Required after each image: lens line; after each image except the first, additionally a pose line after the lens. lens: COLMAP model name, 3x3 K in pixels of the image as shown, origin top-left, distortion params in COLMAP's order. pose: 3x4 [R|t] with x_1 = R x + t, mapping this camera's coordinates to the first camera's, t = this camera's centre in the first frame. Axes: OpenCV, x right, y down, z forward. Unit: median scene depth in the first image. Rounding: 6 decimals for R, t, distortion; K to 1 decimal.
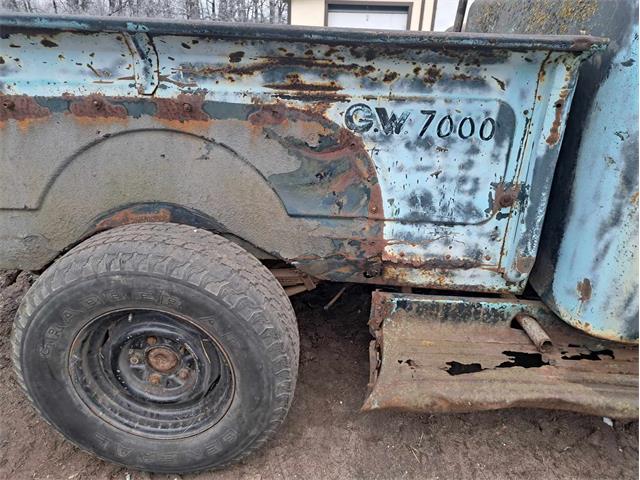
lens RADIAL K [[457.9, 0, 319.2], [0, 457.9, 234.4], [0, 0, 1]] dist [0.052248, -0.040380]
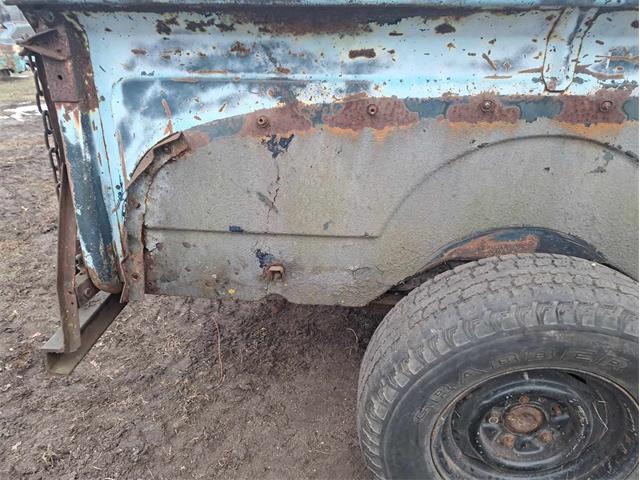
lens RADIAL K [[457.9, 0, 325.6], [0, 457.9, 243.7], [0, 0, 1]] dist [0.052248, -0.040380]
pose [[0.998736, -0.003085, -0.050171, -0.694820], [0.005314, 0.999001, 0.044362, -0.082432], [0.049984, -0.044572, 0.997755, 0.191961]]
